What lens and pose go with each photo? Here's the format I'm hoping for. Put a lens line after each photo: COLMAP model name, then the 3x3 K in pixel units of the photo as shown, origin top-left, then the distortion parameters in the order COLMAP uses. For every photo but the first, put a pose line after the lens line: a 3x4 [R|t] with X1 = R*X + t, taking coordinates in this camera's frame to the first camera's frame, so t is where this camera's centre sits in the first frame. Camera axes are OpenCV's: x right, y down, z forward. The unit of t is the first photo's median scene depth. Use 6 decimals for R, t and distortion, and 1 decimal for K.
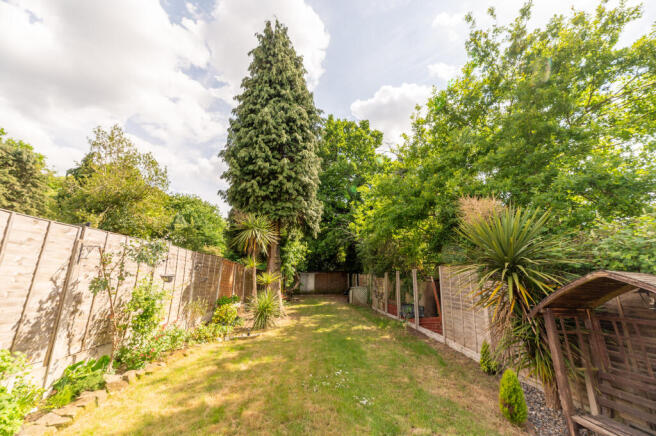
lens RADIAL K [[261.4, 0, 328.0], [0, 261.4, 218.0], [0, 0, 1]] dist [0.000846, -0.000036]
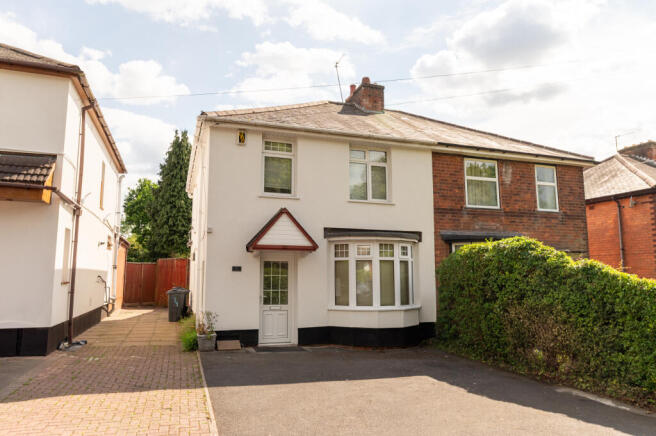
lens RADIAL K [[441.9, 0, 328.0], [0, 441.9, 218.0], [0, 0, 1]] dist [-0.000369, -0.000393]
pose [[0.951449, 0.027496, 0.306577, -0.201075], [-0.060939, 0.993114, 0.100051, -0.676468], [-0.301715, -0.113876, 0.946573, -2.605530]]
